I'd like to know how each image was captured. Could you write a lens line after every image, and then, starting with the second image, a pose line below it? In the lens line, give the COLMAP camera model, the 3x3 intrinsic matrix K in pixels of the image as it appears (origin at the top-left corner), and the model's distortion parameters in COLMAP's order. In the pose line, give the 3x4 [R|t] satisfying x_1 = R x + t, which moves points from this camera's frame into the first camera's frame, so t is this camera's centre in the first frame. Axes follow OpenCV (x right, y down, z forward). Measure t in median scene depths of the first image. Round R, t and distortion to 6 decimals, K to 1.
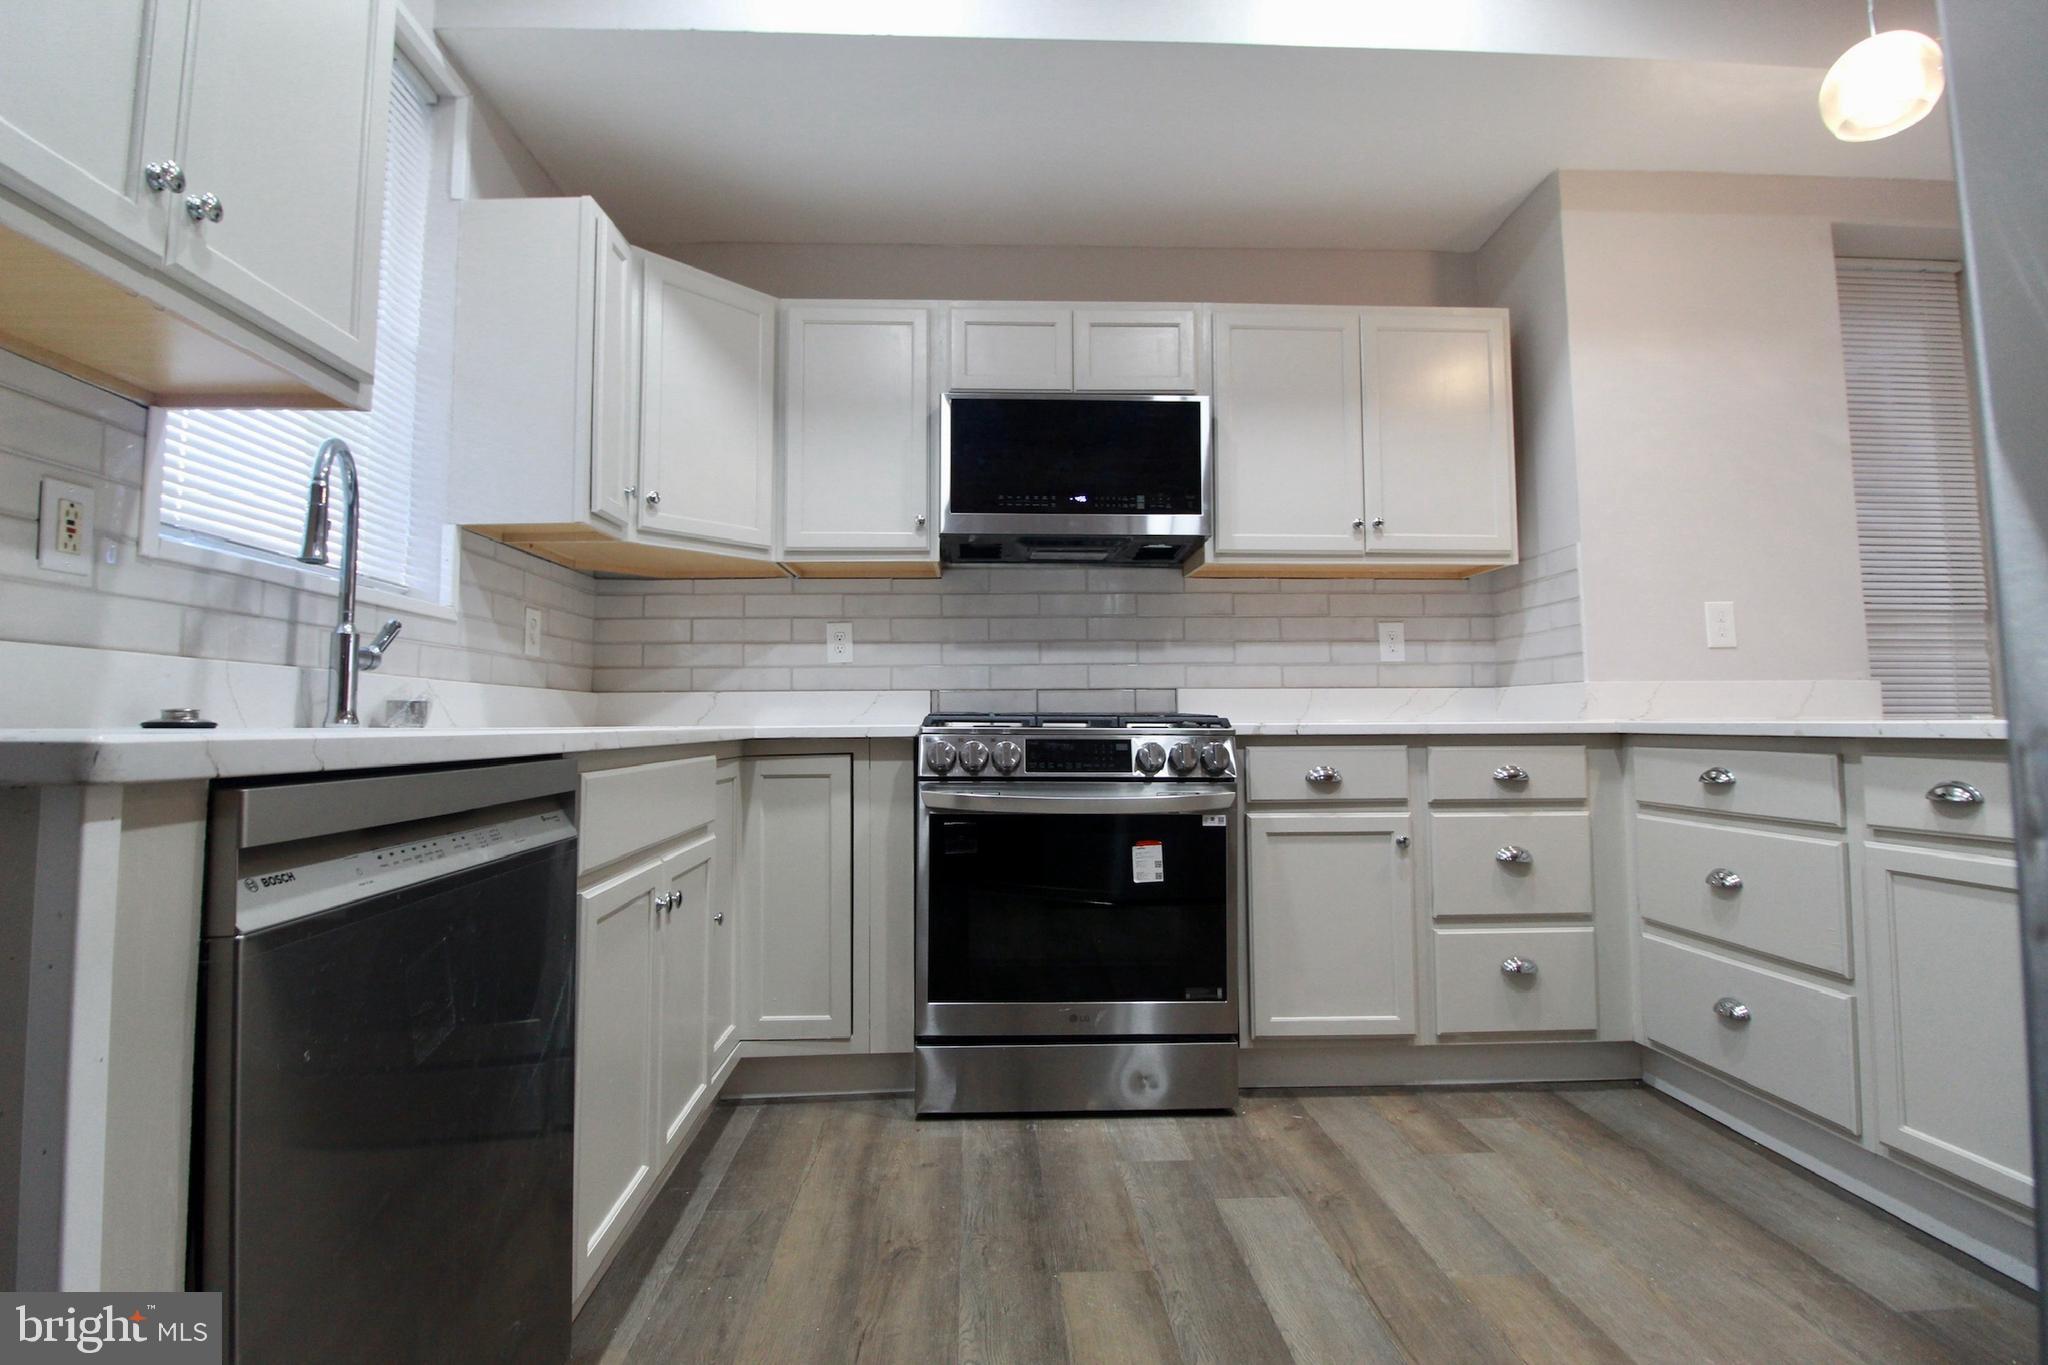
lens RADIAL K [[946.1, 0, 1015.7], [0, 946.1, 662.7], [0, 0, 1]] dist [0.000845, -0.011993]
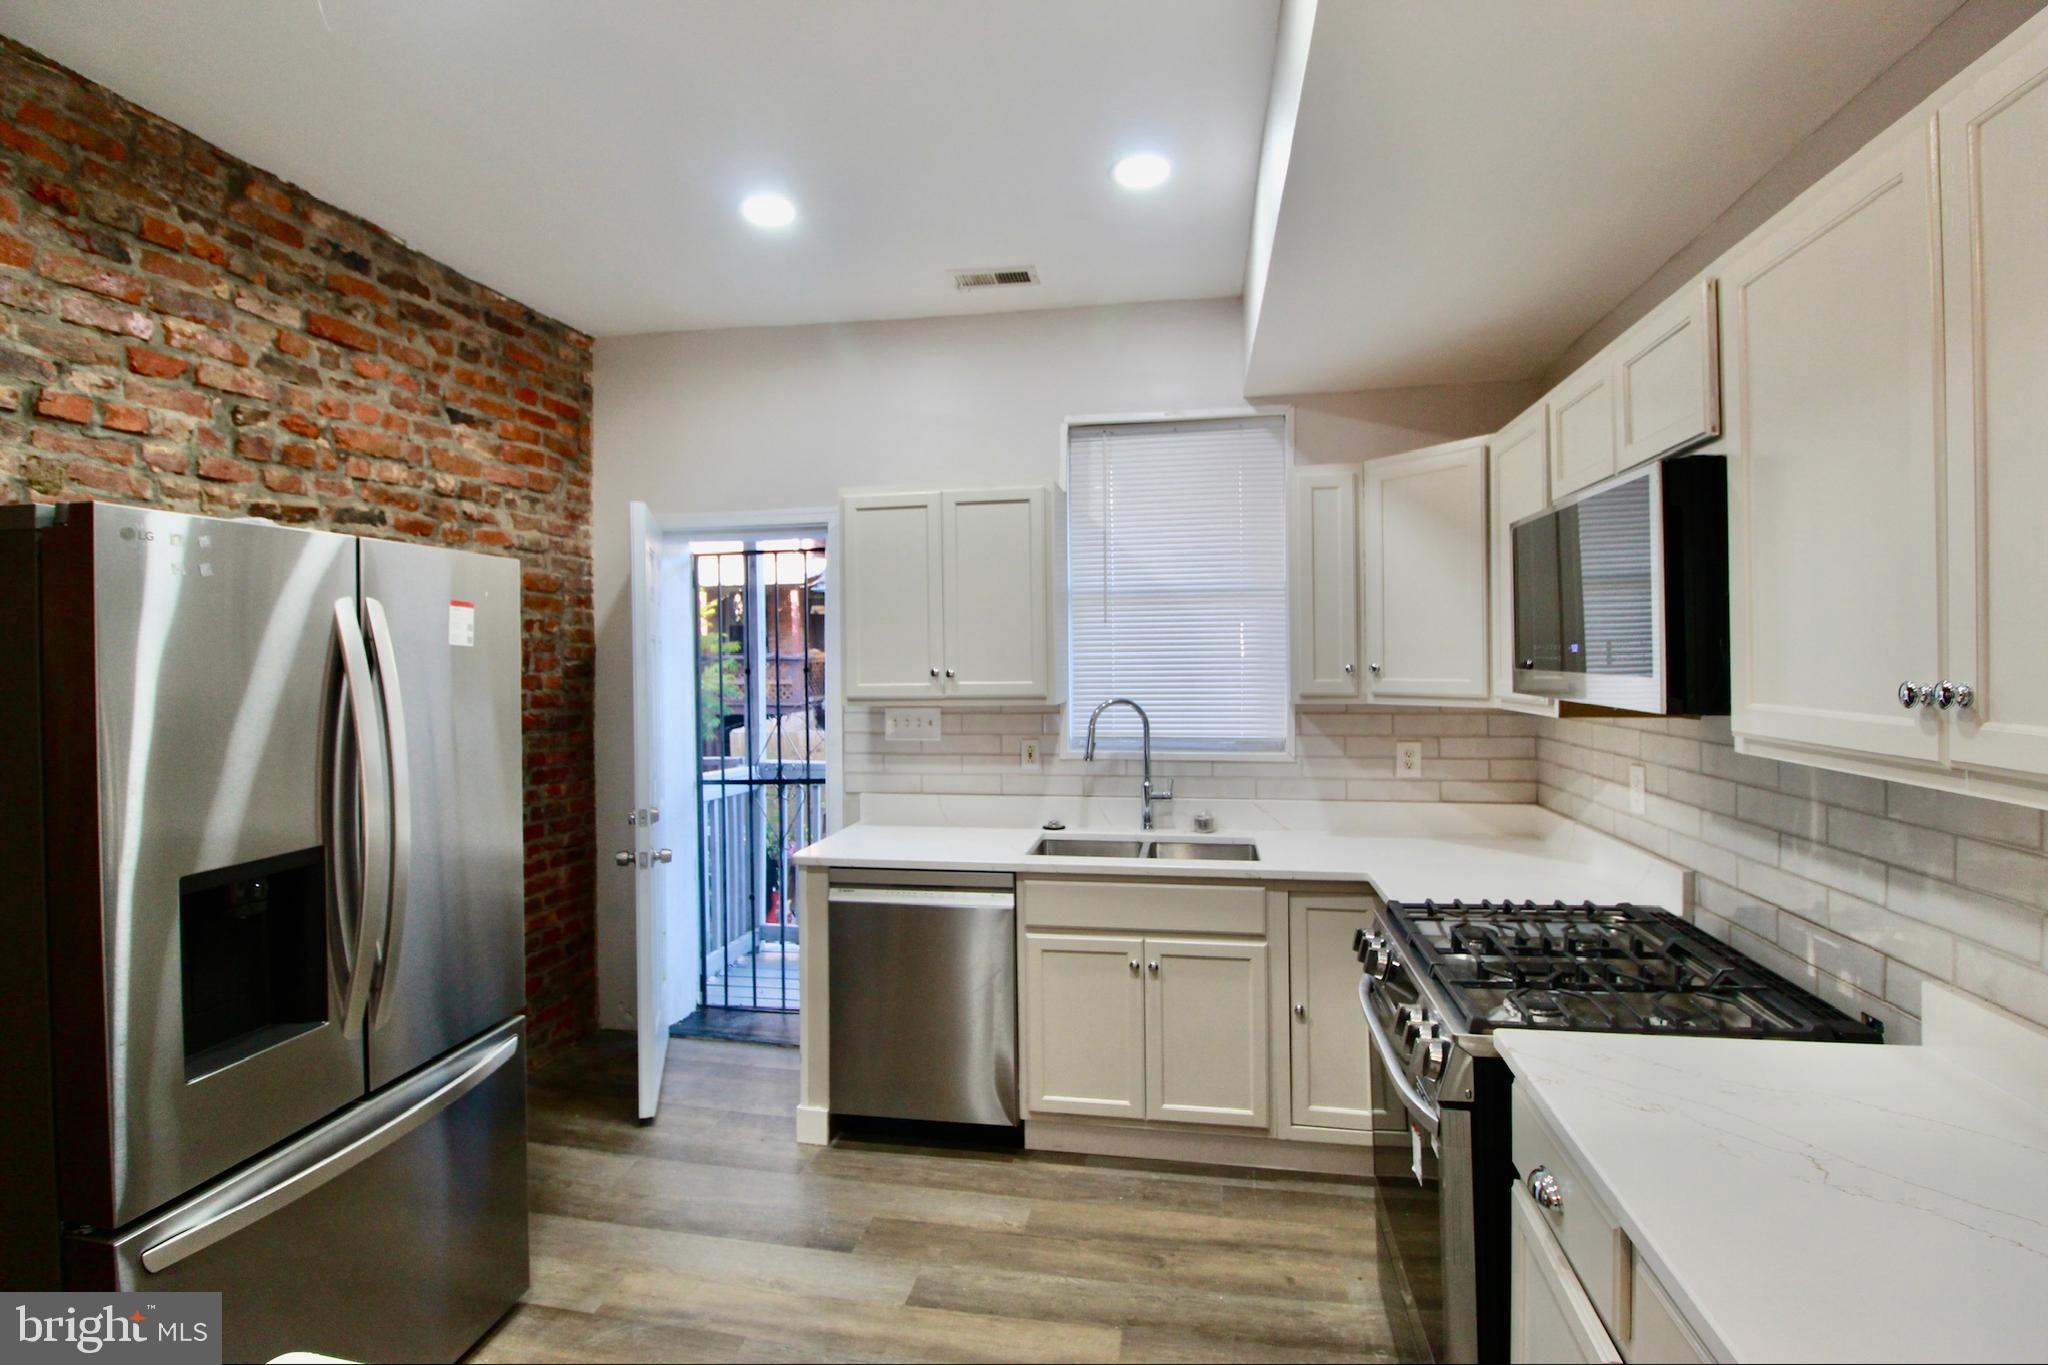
lens RADIAL K [[946.1, 0, 1015.7], [0, 946.1, 662.7], [0, 0, 1]] dist [0.000845, -0.011993]
pose [[-0.235101, 0.010509, -0.971914, 1.429436], [0.073651, 0.997259, -0.007033, -0.318783], [0.969176, -0.073236, -0.235231, 1.284754]]
